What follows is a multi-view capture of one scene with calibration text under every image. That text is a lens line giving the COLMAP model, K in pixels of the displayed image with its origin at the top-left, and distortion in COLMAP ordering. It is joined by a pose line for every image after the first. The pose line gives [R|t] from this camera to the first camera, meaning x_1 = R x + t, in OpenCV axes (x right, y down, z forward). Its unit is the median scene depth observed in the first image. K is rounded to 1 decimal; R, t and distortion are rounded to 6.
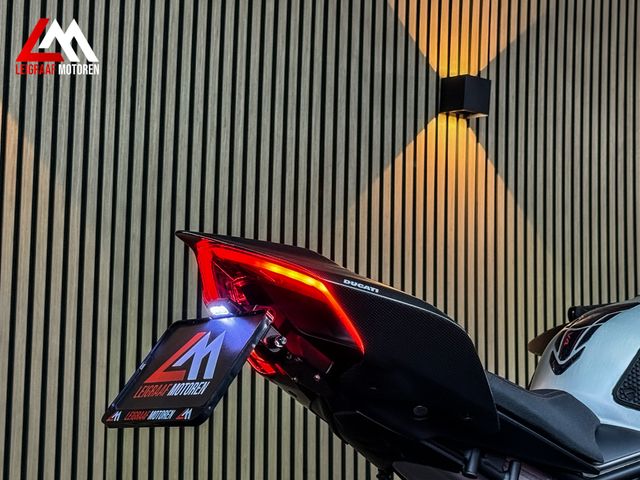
lens RADIAL K [[1379.3, 0, 316.7], [0, 1379.3, 240.0], [0, 0, 1]] dist [0.189620, 0.000000]
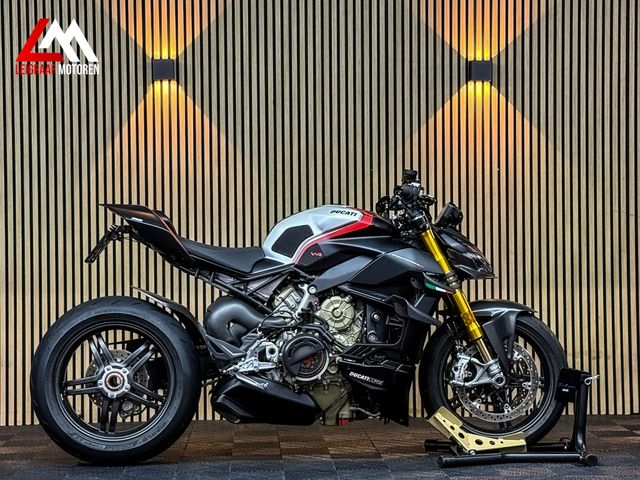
lens RADIAL K [[1346.2, 0, 317.0], [0, 1346.2, 246.0], [0, 0, 1]] dist [0.142359, 0.000000]
pose [[0.816409, -0.024687, -0.576946, 0.934947], [0.101471, 0.989674, 0.101239, -0.078012], [0.568489, -0.141196, 0.810484, -0.560588]]
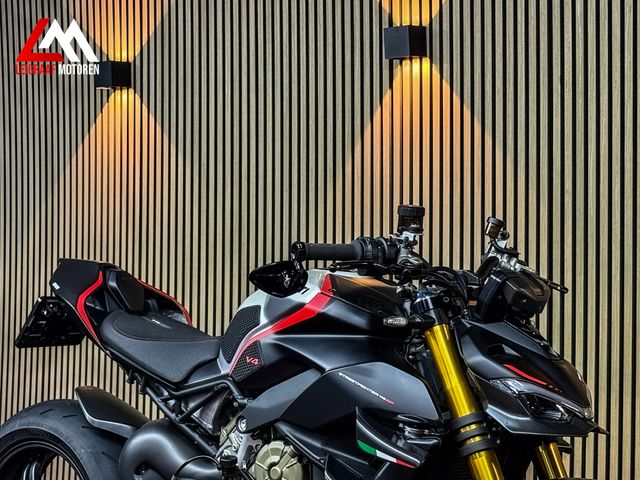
lens RADIAL K [[1346.2, 0, 320.4], [0, 1346.2, 240.5], [0, 0, 1]] dist [0.142359, 0.000000]
pose [[0.216005, -0.014396, -0.976286, 0.892765], [0.131750, 0.991176, 0.014534, -0.005115], [0.967463, -0.131766, 0.215995, 0.415643]]
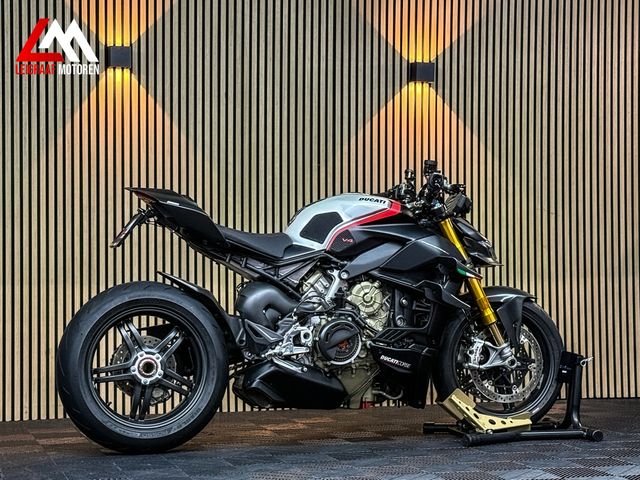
lens RADIAL K [[1346.2, 0, 318.6], [0, 1346.2, 238.7], [0, 0, 1]] dist [0.142359, 0.000000]
pose [[0.933508, -0.024638, -0.357709, 0.620694], [0.066377, 0.992267, 0.104879, -0.081495], [0.352359, -0.121649, 0.927925, -0.756356]]
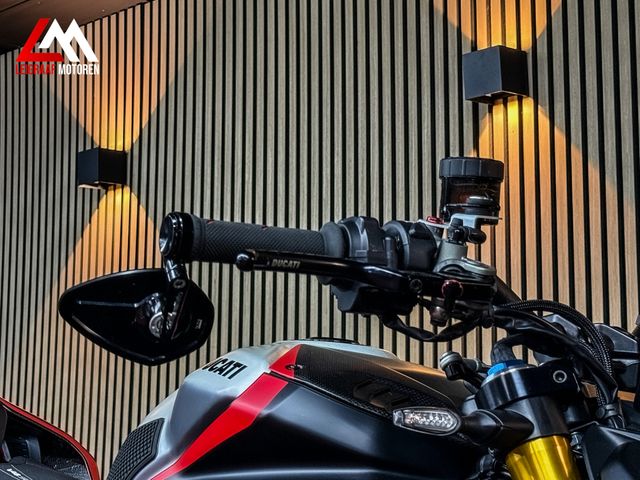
lens RADIAL K [[1346.2, 0, 315.2], [0, 1346.2, 242.3], [0, 0, 1]] dist [0.142359, 0.000000]
pose [[0.126217, -0.173267, -0.976754, 0.503735], [0.124091, 0.979652, -0.157746, 0.054049], [0.984211, -0.101296, 0.145149, 0.535630]]
